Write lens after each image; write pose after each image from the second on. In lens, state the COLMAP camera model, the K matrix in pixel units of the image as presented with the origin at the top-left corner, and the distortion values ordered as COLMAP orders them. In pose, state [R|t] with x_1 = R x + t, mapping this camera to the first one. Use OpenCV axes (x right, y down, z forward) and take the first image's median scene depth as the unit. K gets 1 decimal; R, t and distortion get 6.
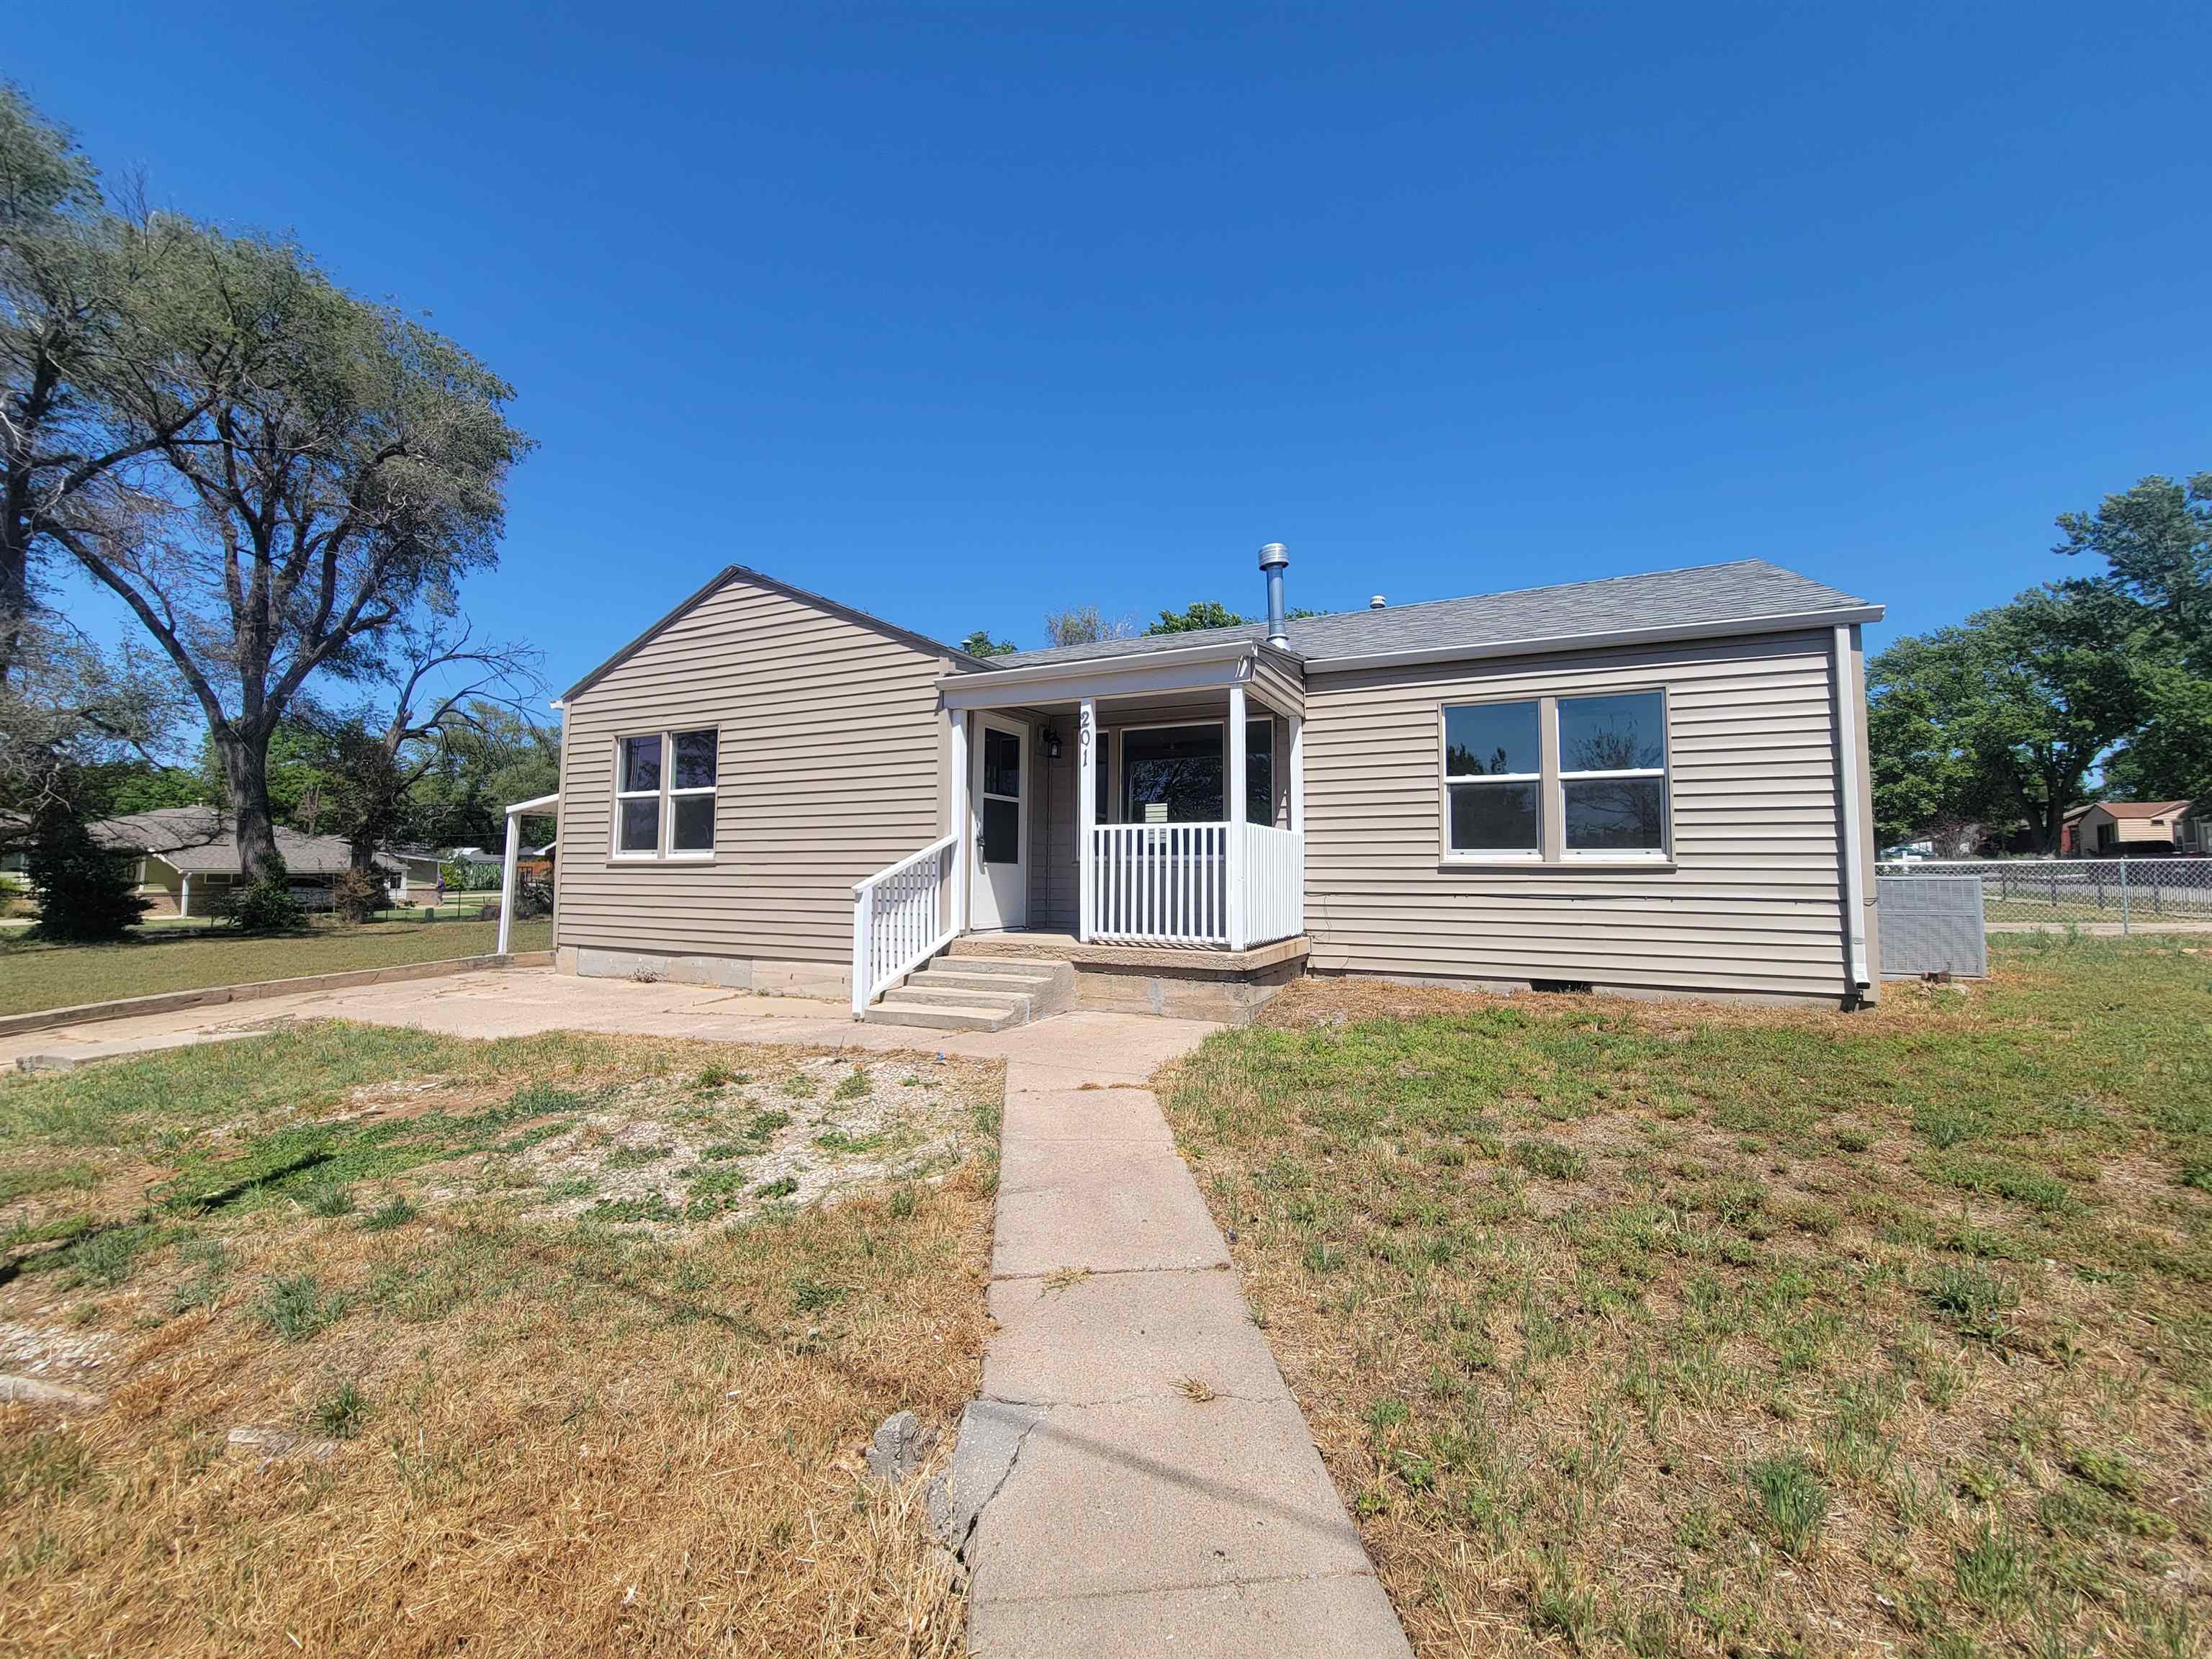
lens RADIAL K [[903.6, 0, 1107.7], [0, 903.6, 816.7], [0, 0, 1]] dist [-0.002771, -0.000352]
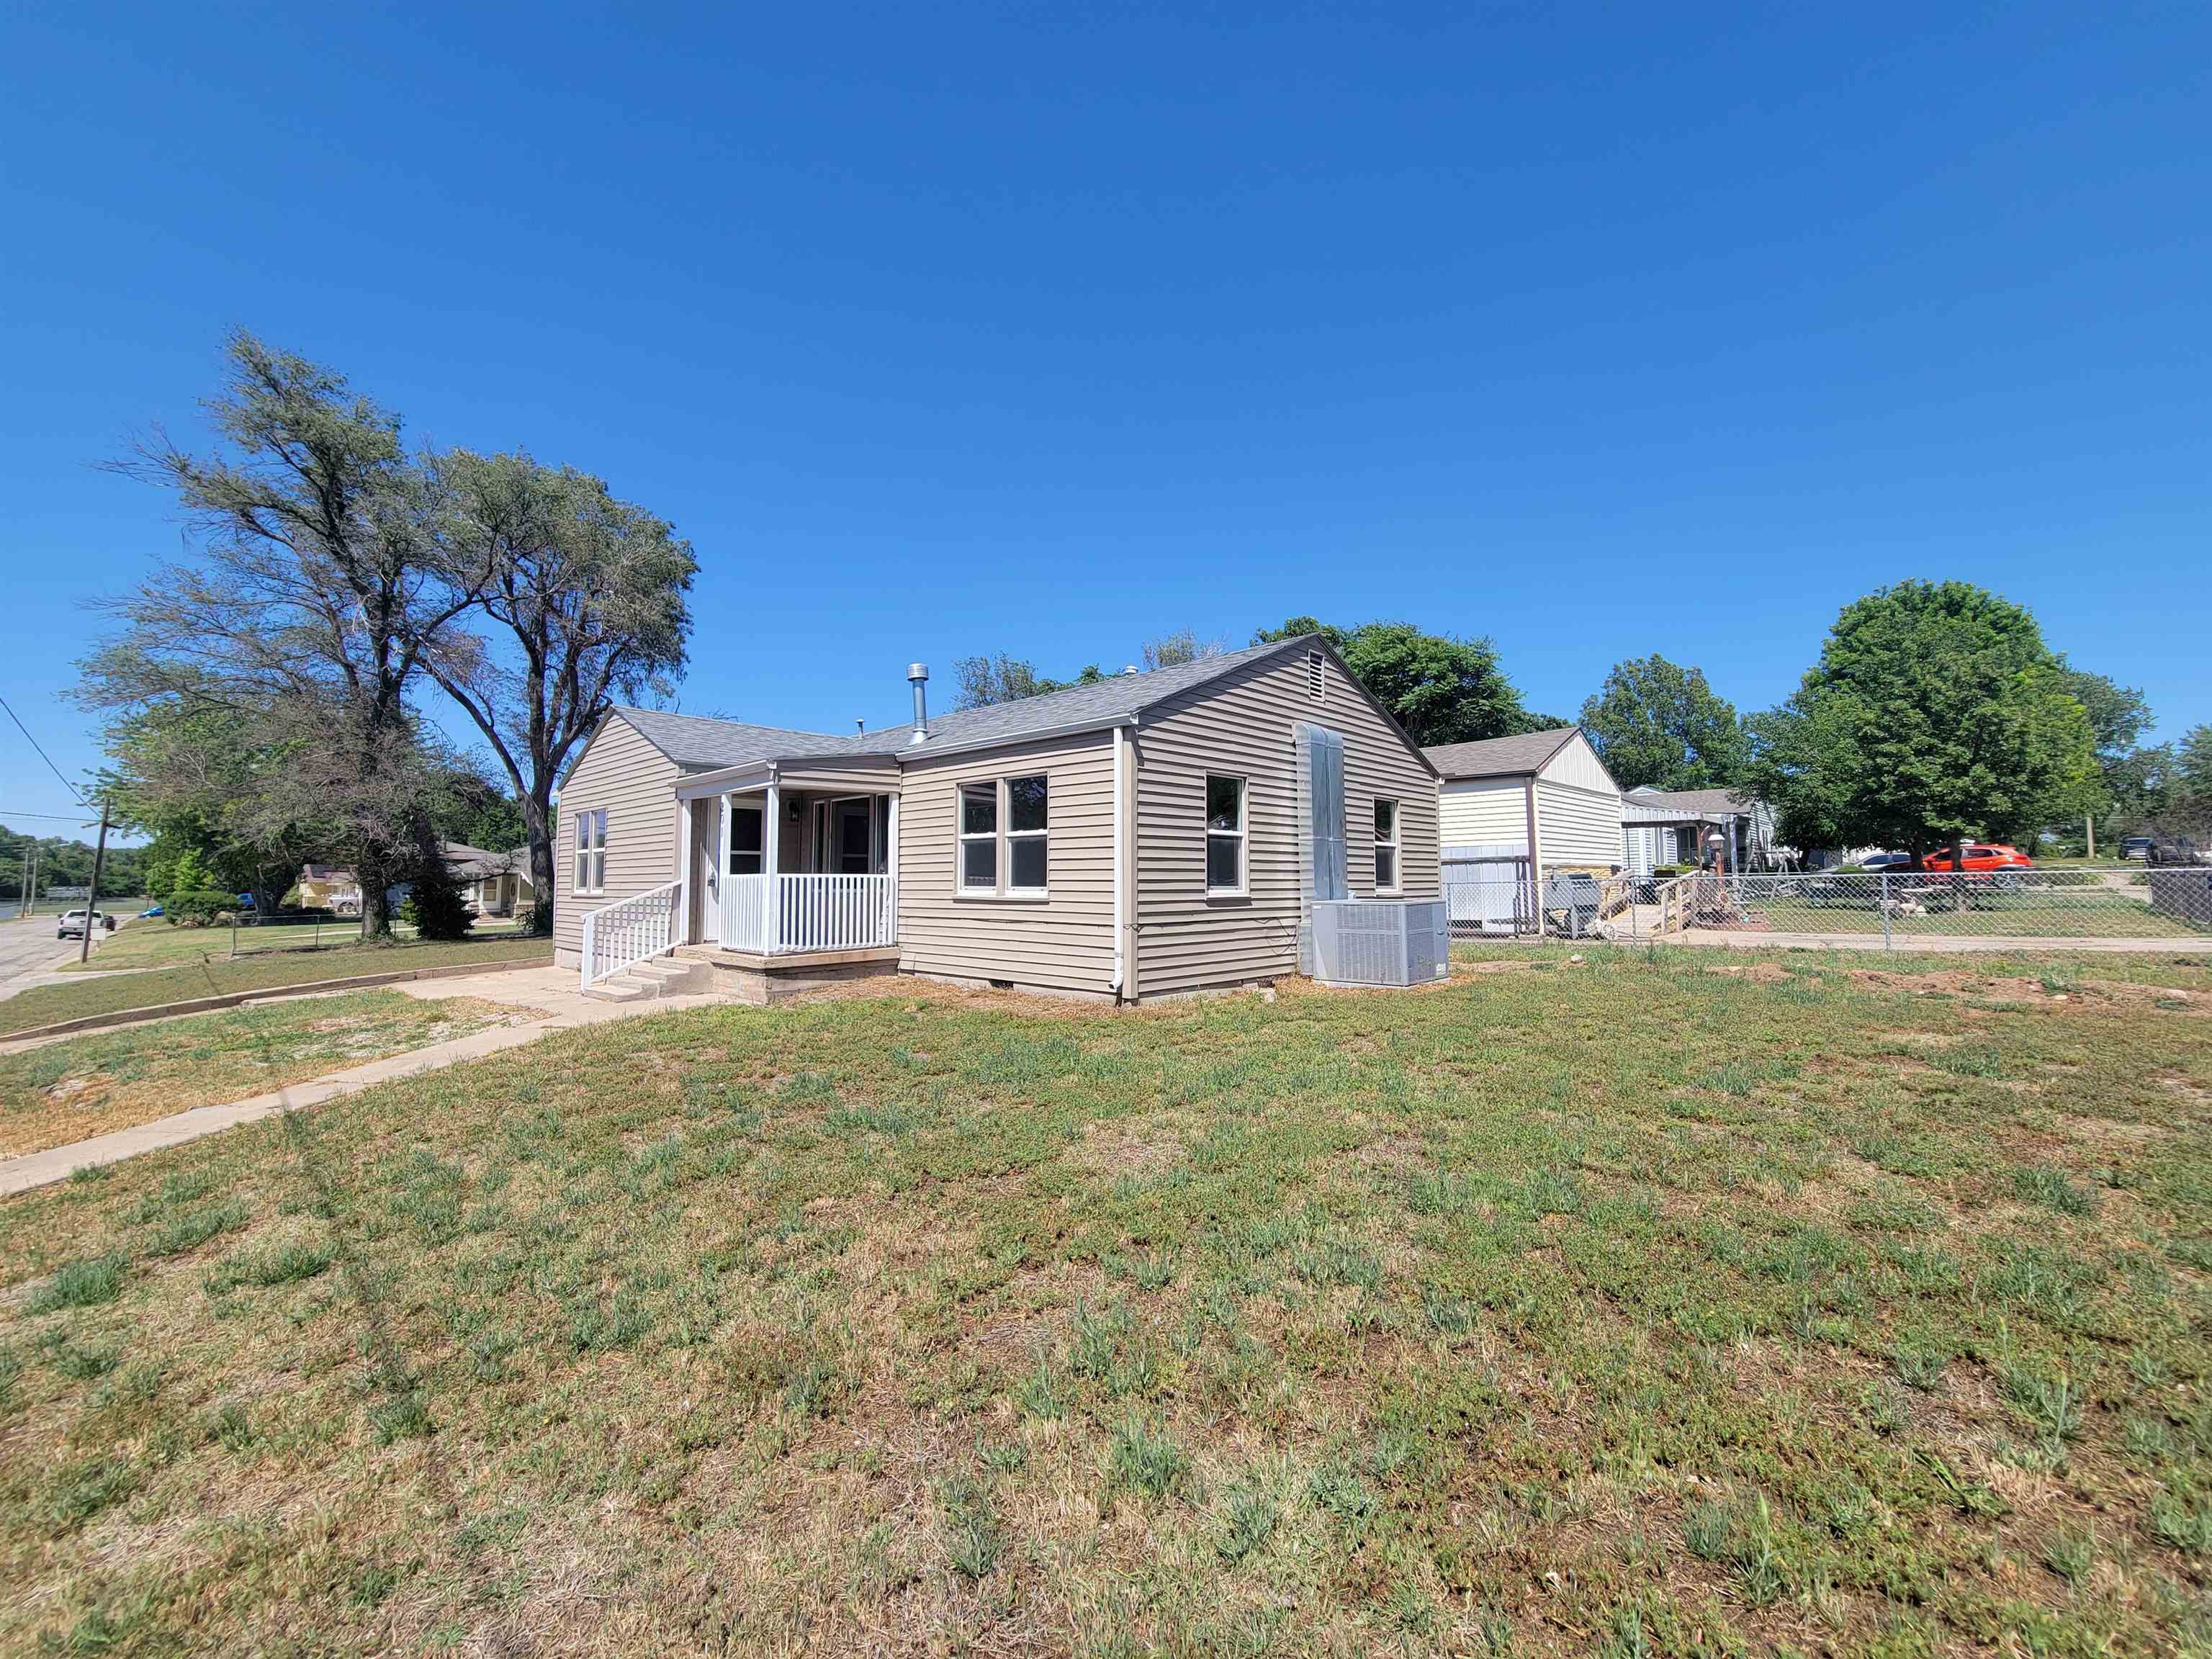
lens RADIAL K [[908.6, 0, 1097.7], [0, 908.6, 836.9], [0, 0, 1]] dist [-0.000627, -0.000053]
pose [[0.950448, -0.026383, -0.309763, 0.957556], [0.032173, 0.999390, 0.013599, -0.050065], [0.309216, -0.022892, 0.950716, -0.265178]]
